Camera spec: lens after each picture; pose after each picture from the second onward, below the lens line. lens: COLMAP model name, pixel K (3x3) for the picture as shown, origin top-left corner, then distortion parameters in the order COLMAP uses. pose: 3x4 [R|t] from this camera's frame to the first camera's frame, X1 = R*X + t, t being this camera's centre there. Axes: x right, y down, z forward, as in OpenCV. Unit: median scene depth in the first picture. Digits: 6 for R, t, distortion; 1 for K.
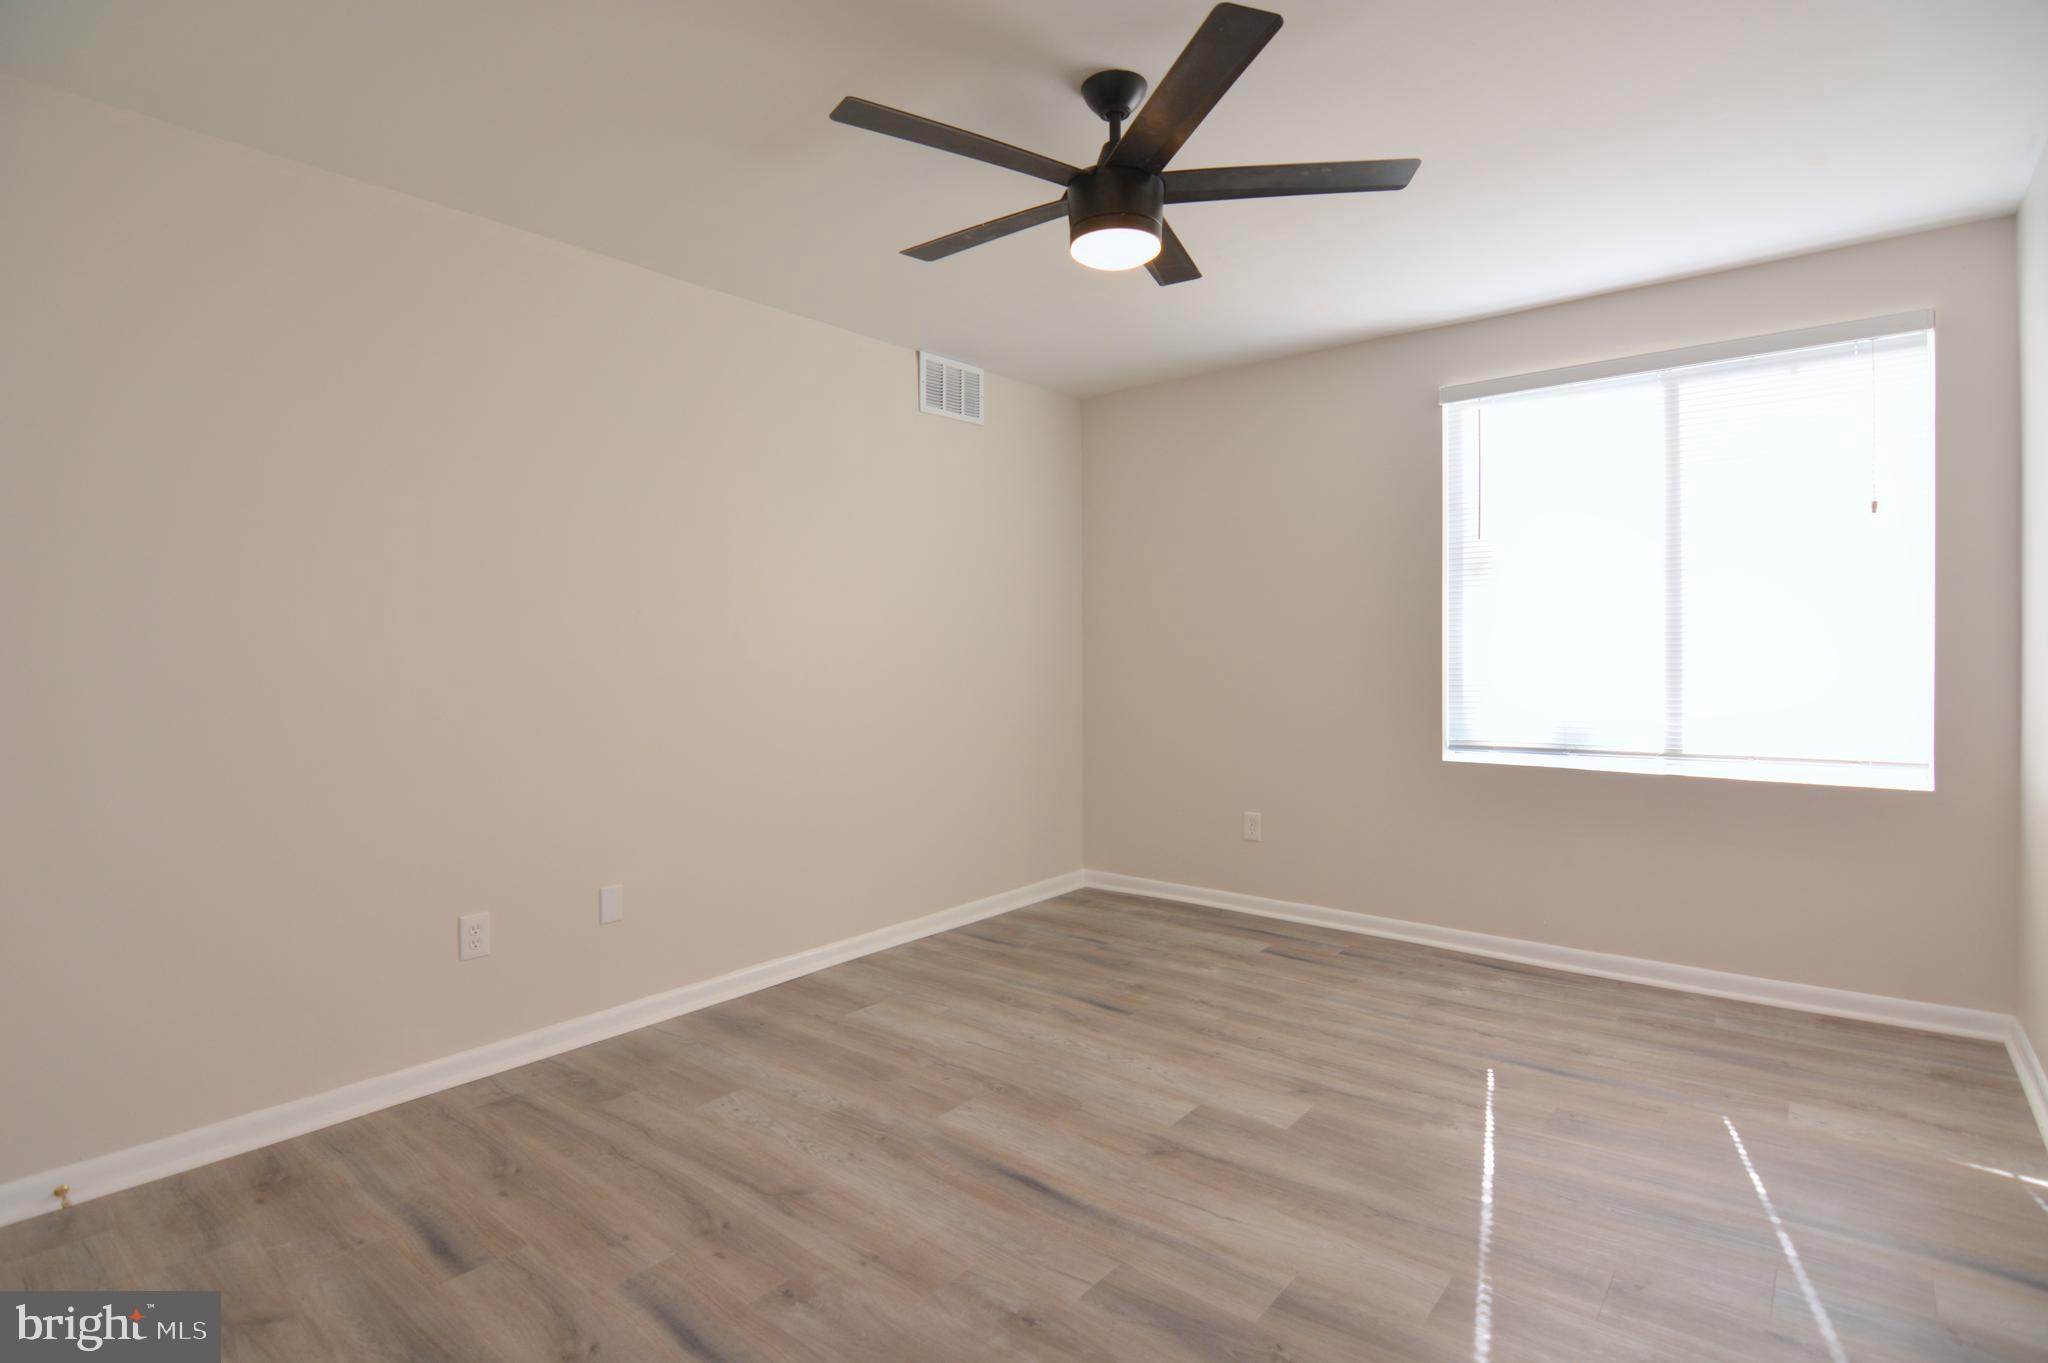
lens RADIAL K [[997.0, 0, 1021.7], [0, 997.0, 676.7], [0, 0, 1]] dist [-0.008957, -0.009204]
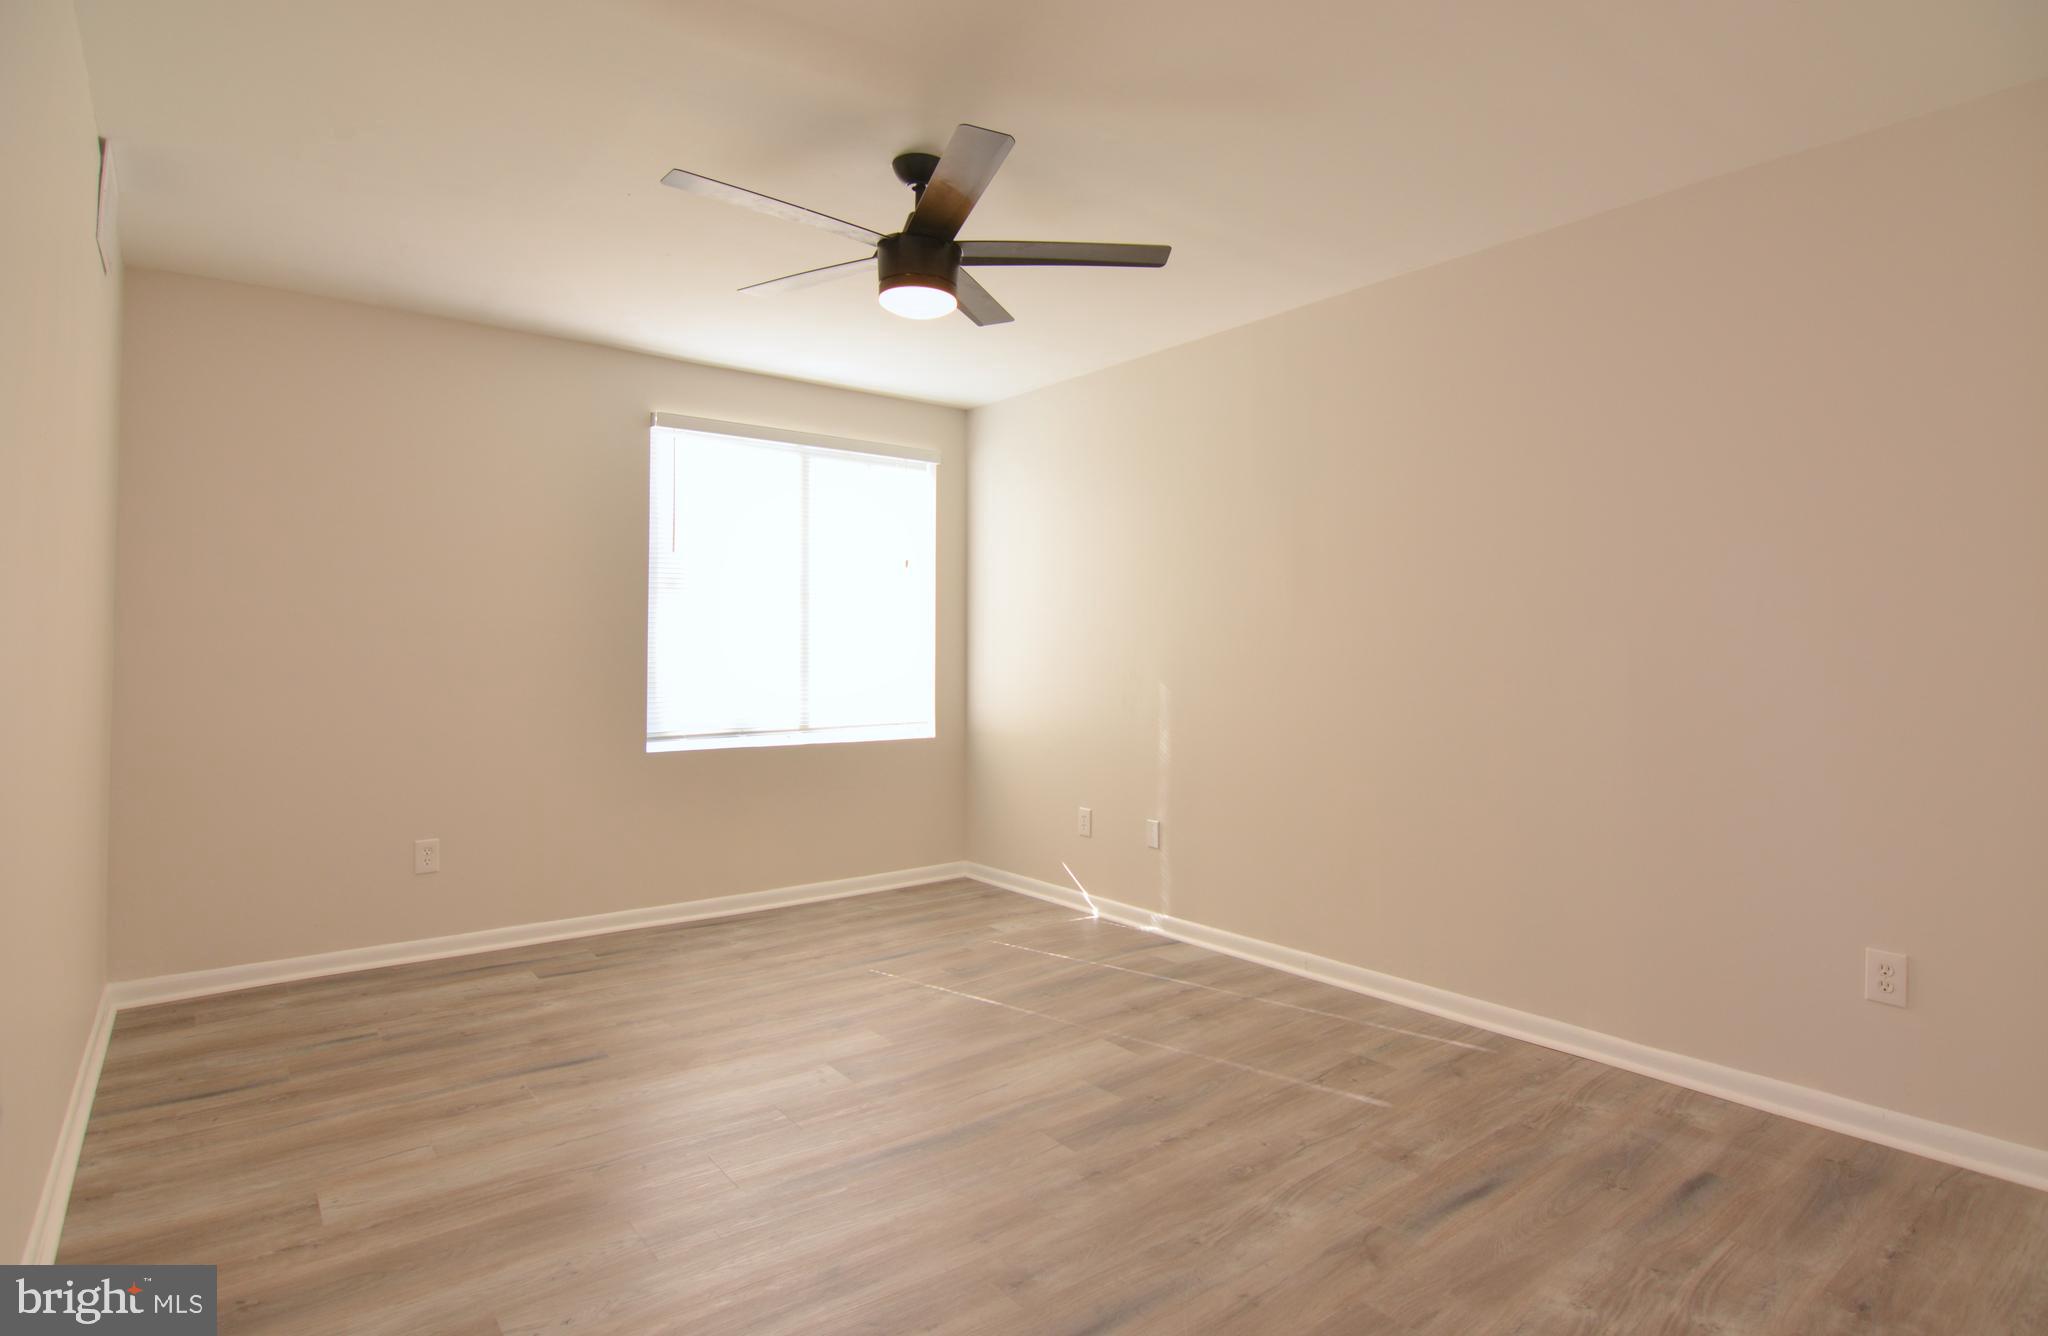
lens RADIAL K [[1051.3, 0, 1020.2], [0, 1051.3, 649.0], [0, 0, 1]] dist [-0.016347, -0.002623]
pose [[0.214987, 0.013688, 0.976521, -0.677735], [0.021416, 0.999595, -0.018726, 0.002456], [-0.976382, 0.024939, 0.214607, 0.404132]]
